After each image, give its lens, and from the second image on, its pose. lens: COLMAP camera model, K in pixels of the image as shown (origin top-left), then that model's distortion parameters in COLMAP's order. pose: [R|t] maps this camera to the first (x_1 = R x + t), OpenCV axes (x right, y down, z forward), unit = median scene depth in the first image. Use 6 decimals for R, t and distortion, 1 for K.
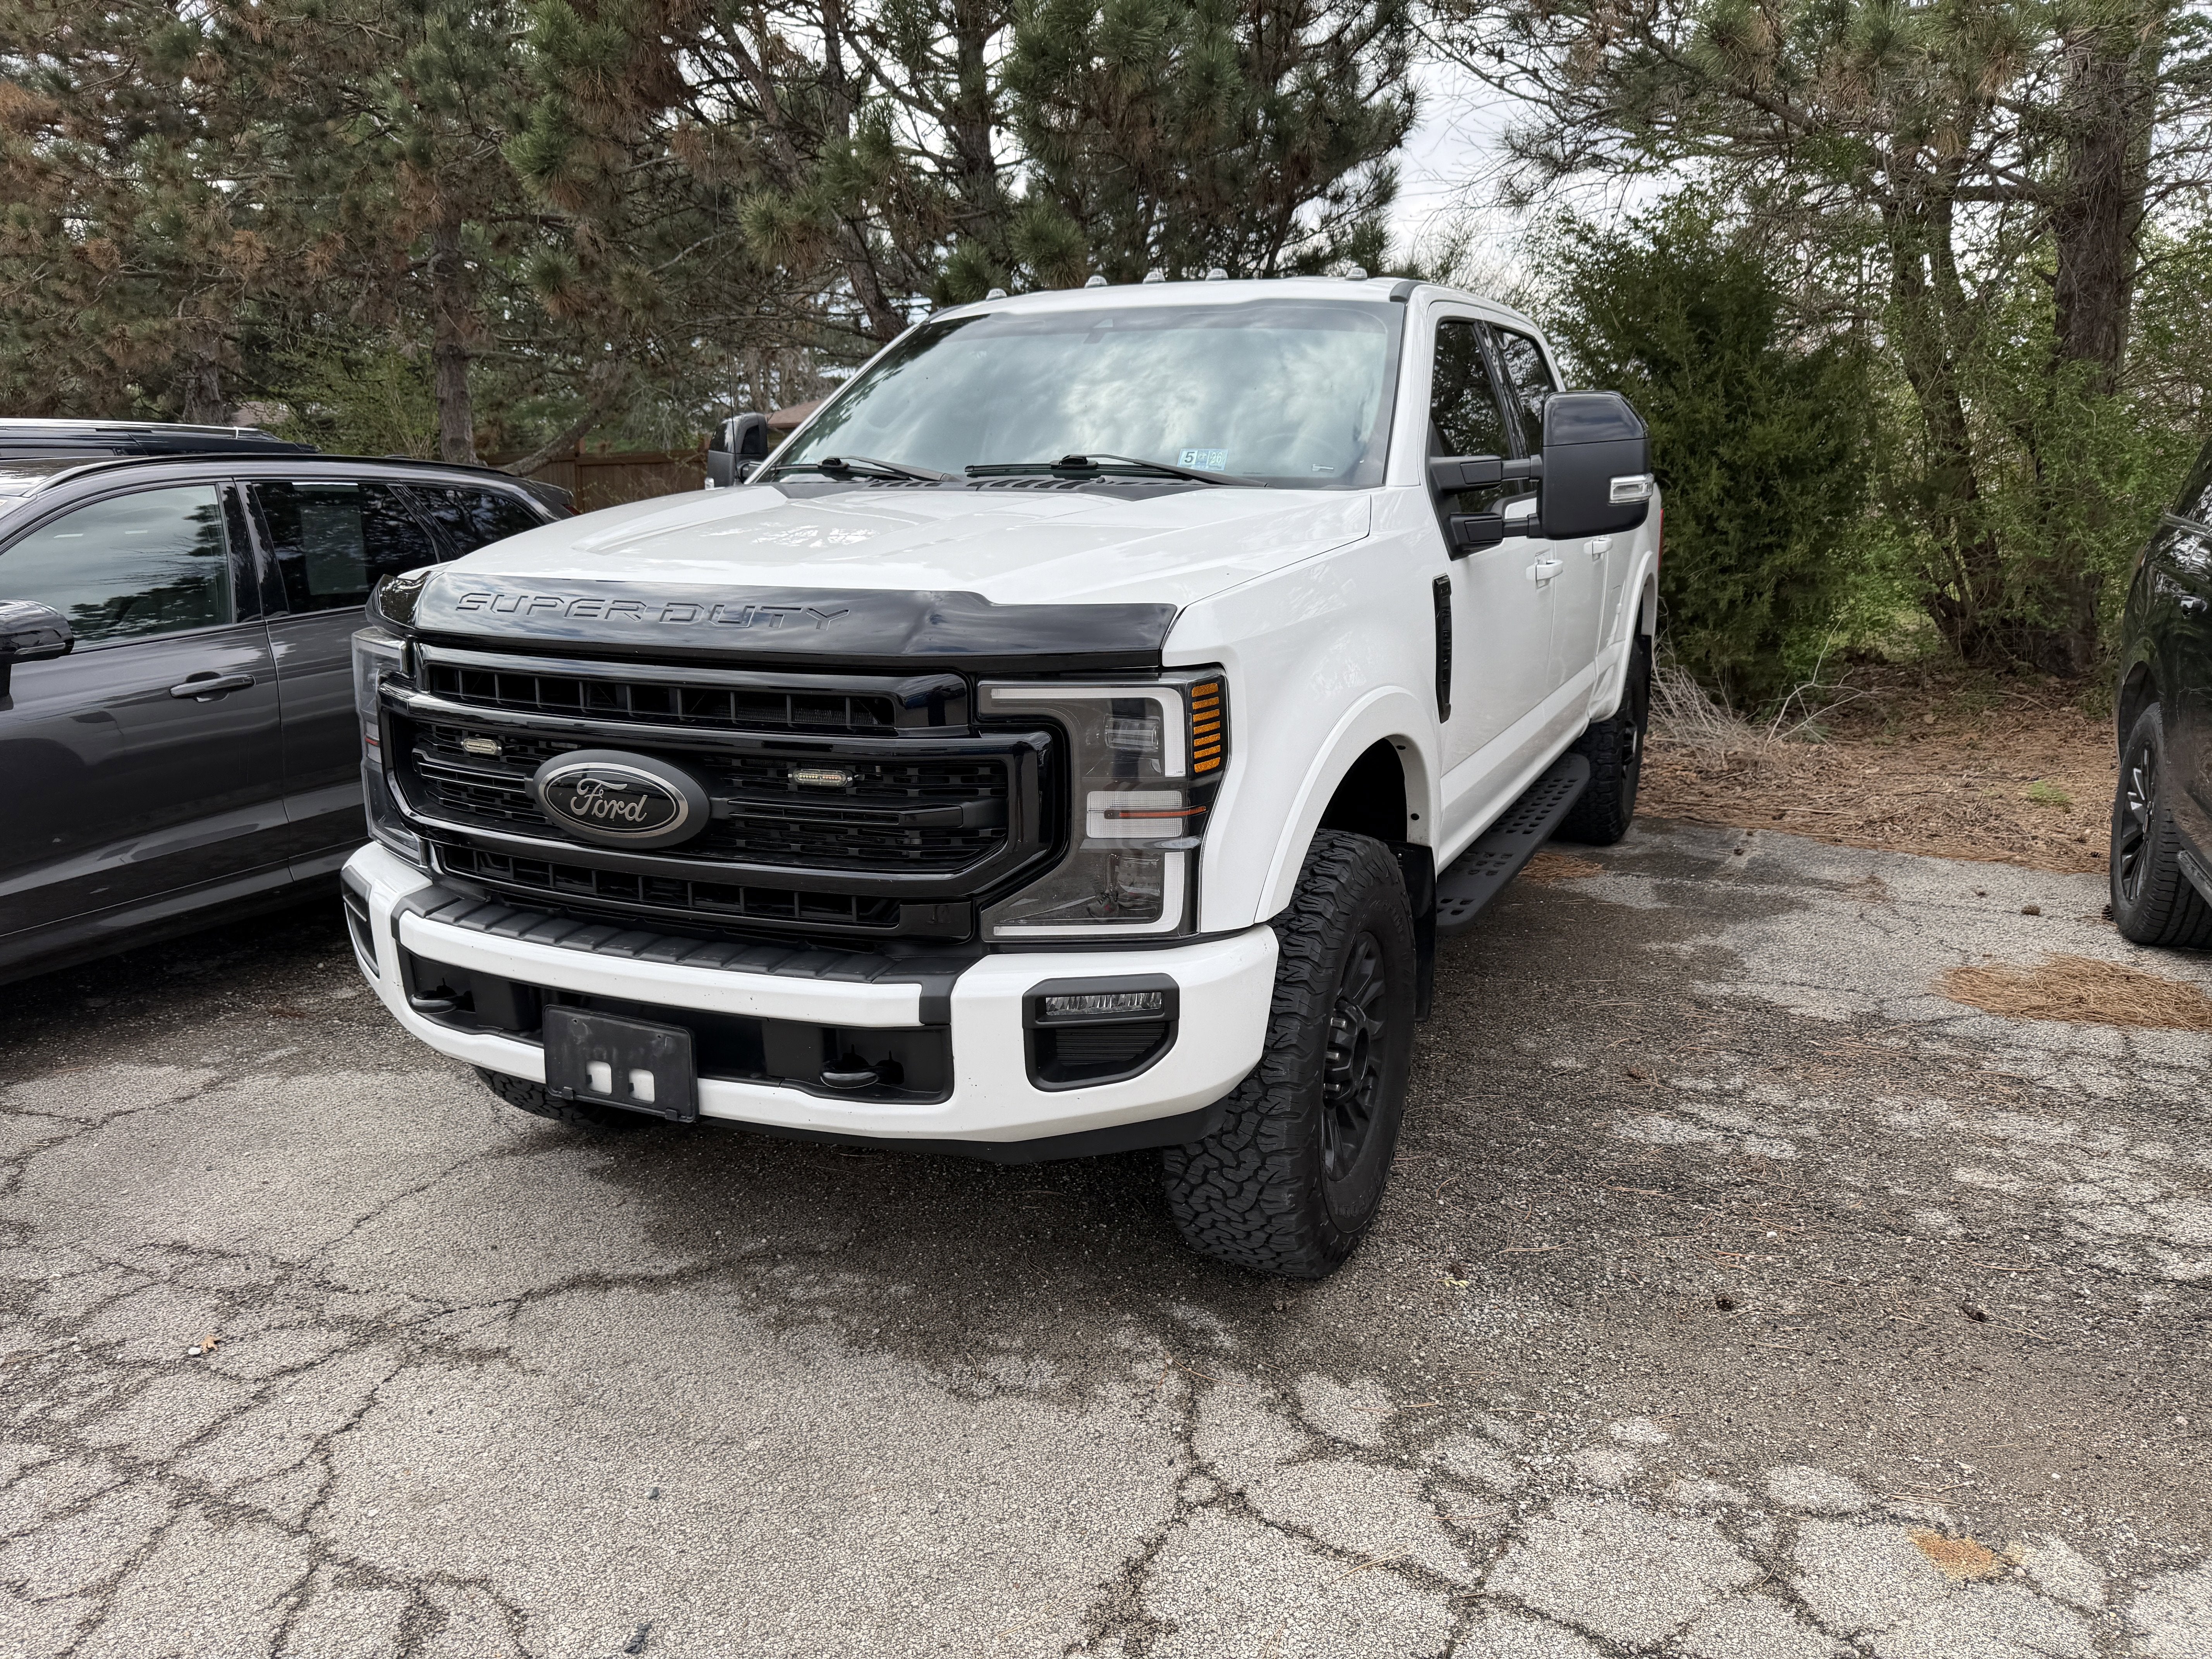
lens RADIAL K [[1593.1, 0, 1107.0], [0, 1593.1, 836.7], [0, 0, 1]] dist [0.029961, -0.047217]
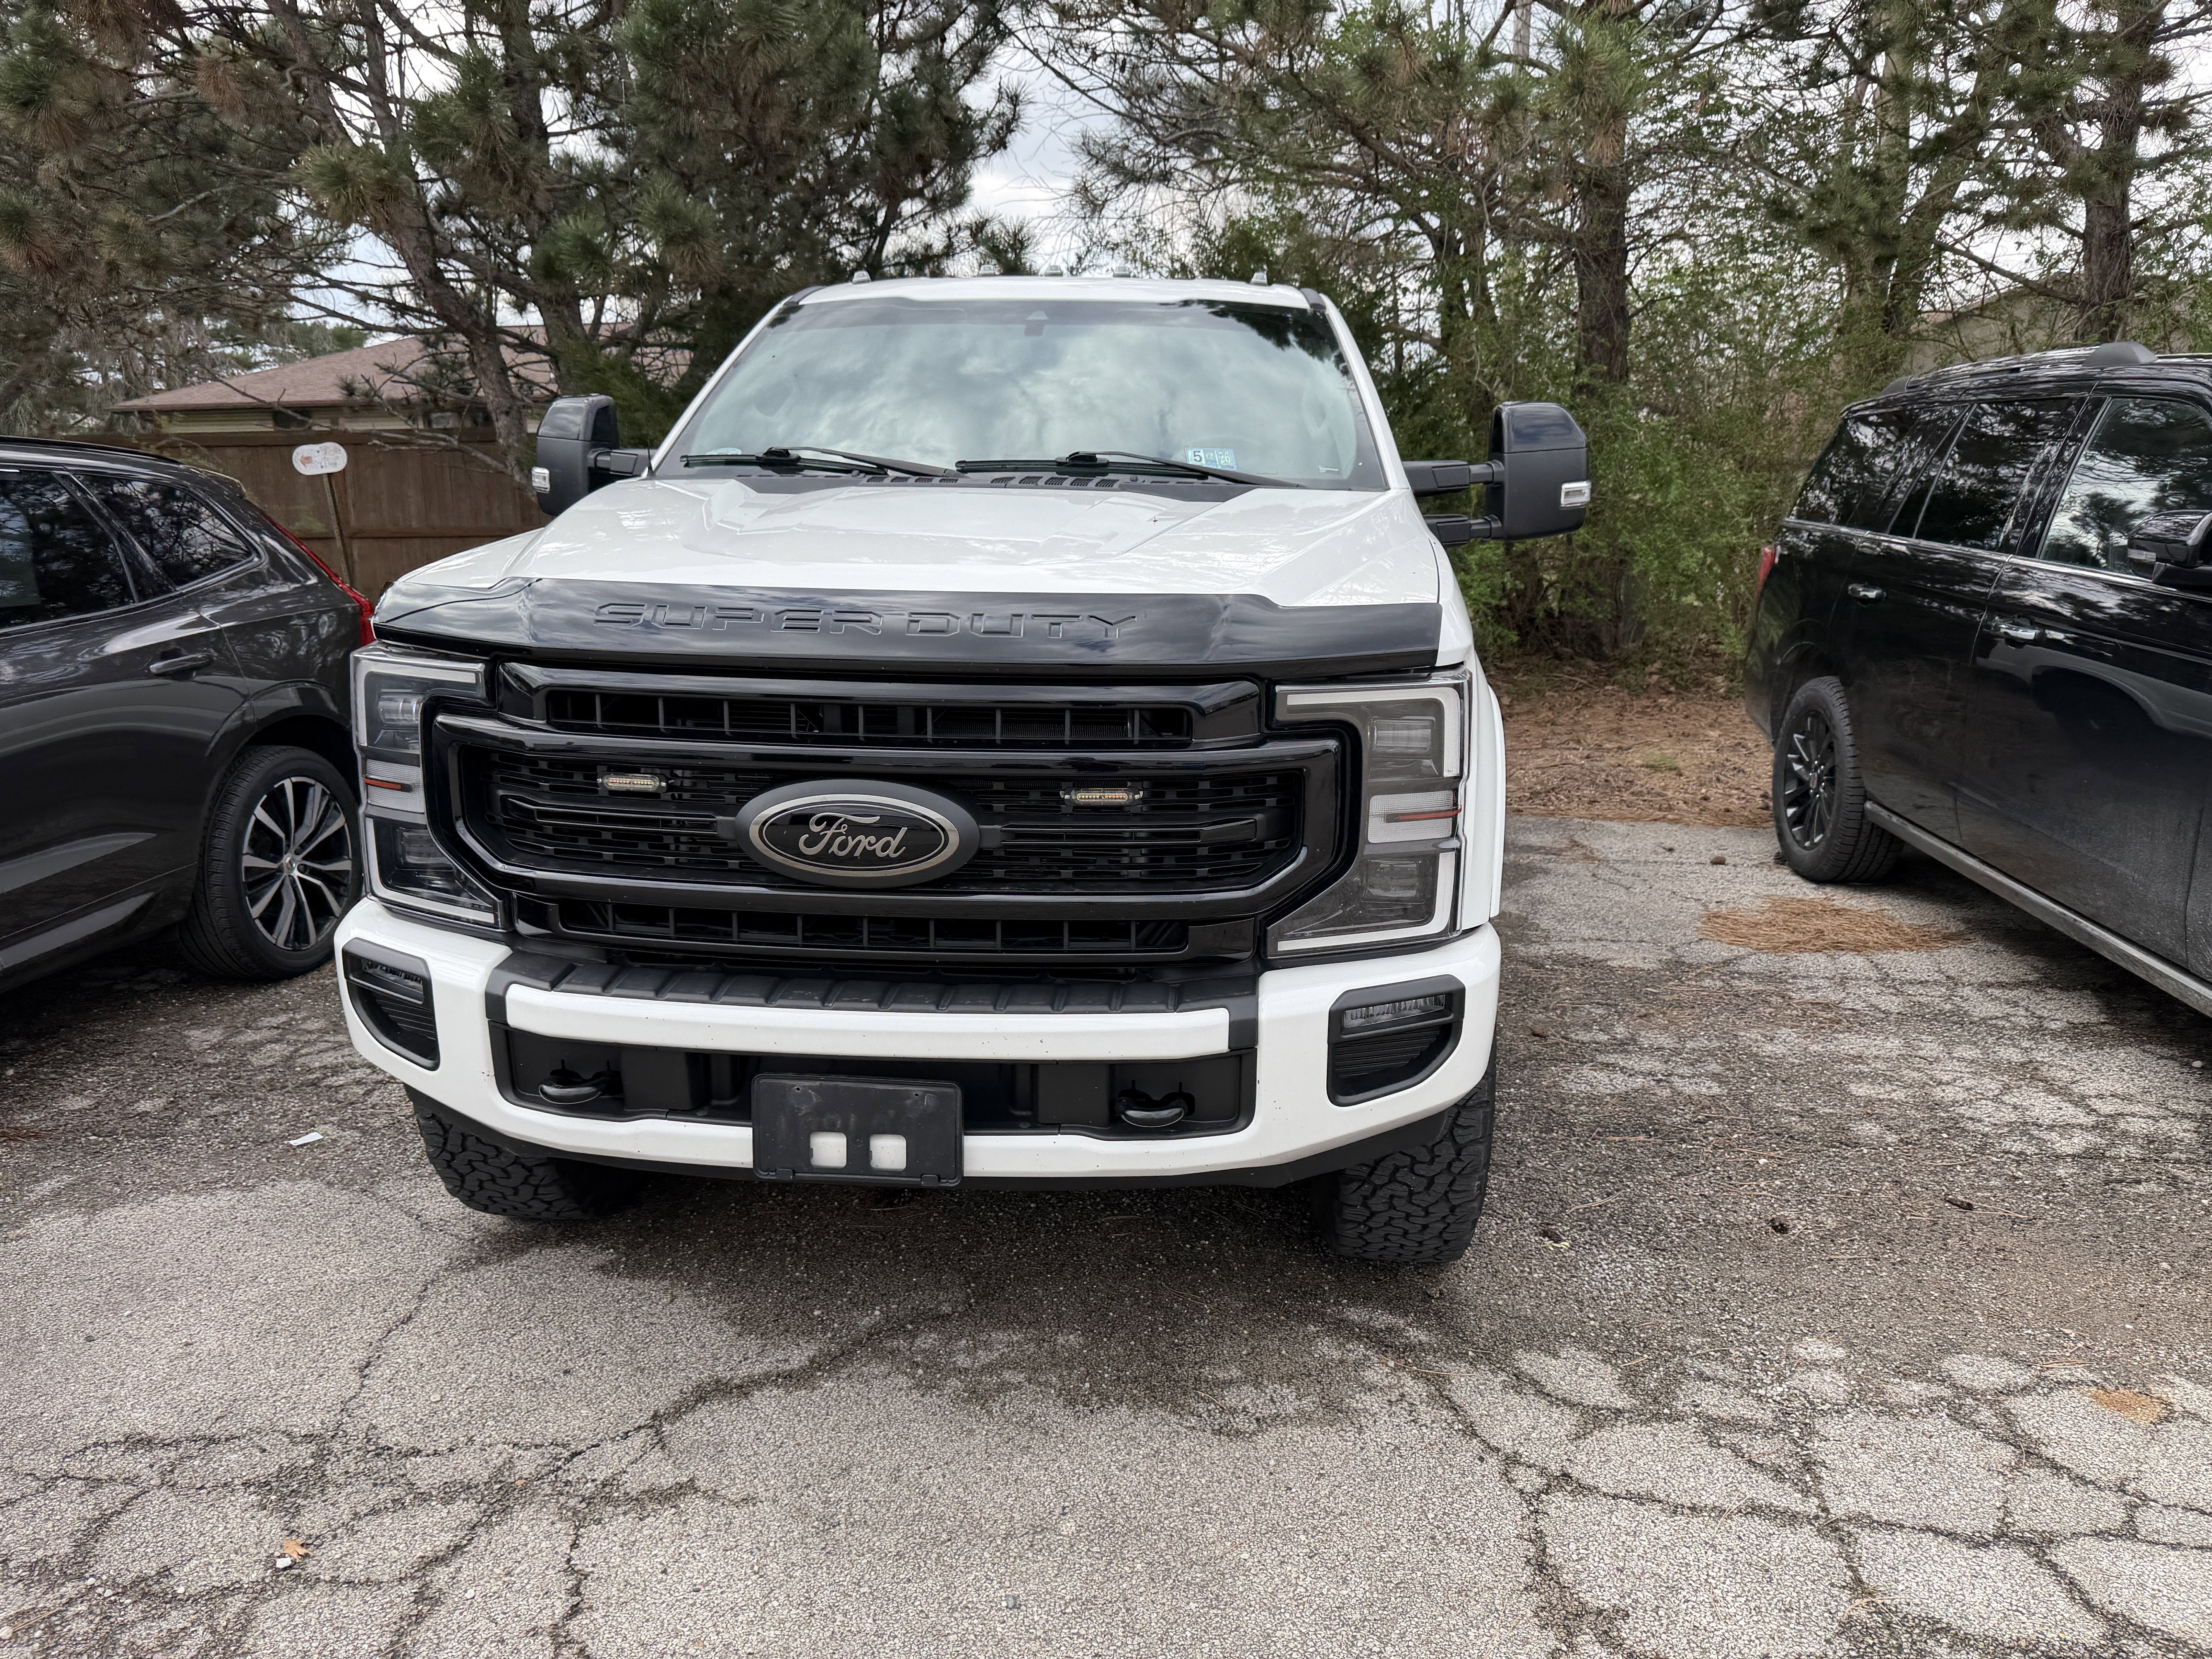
lens RADIAL K [[1593.1, 0, 1107.0], [0, 1593.1, 836.7], [0, 0, 1]] dist [0.029961, -0.047217]
pose [[0.939255, -0.061674, 0.337633, -0.475891], [0.061704, 0.998038, 0.010655, -0.022900], [-0.337627, 0.010826, 0.941218, 0.123990]]
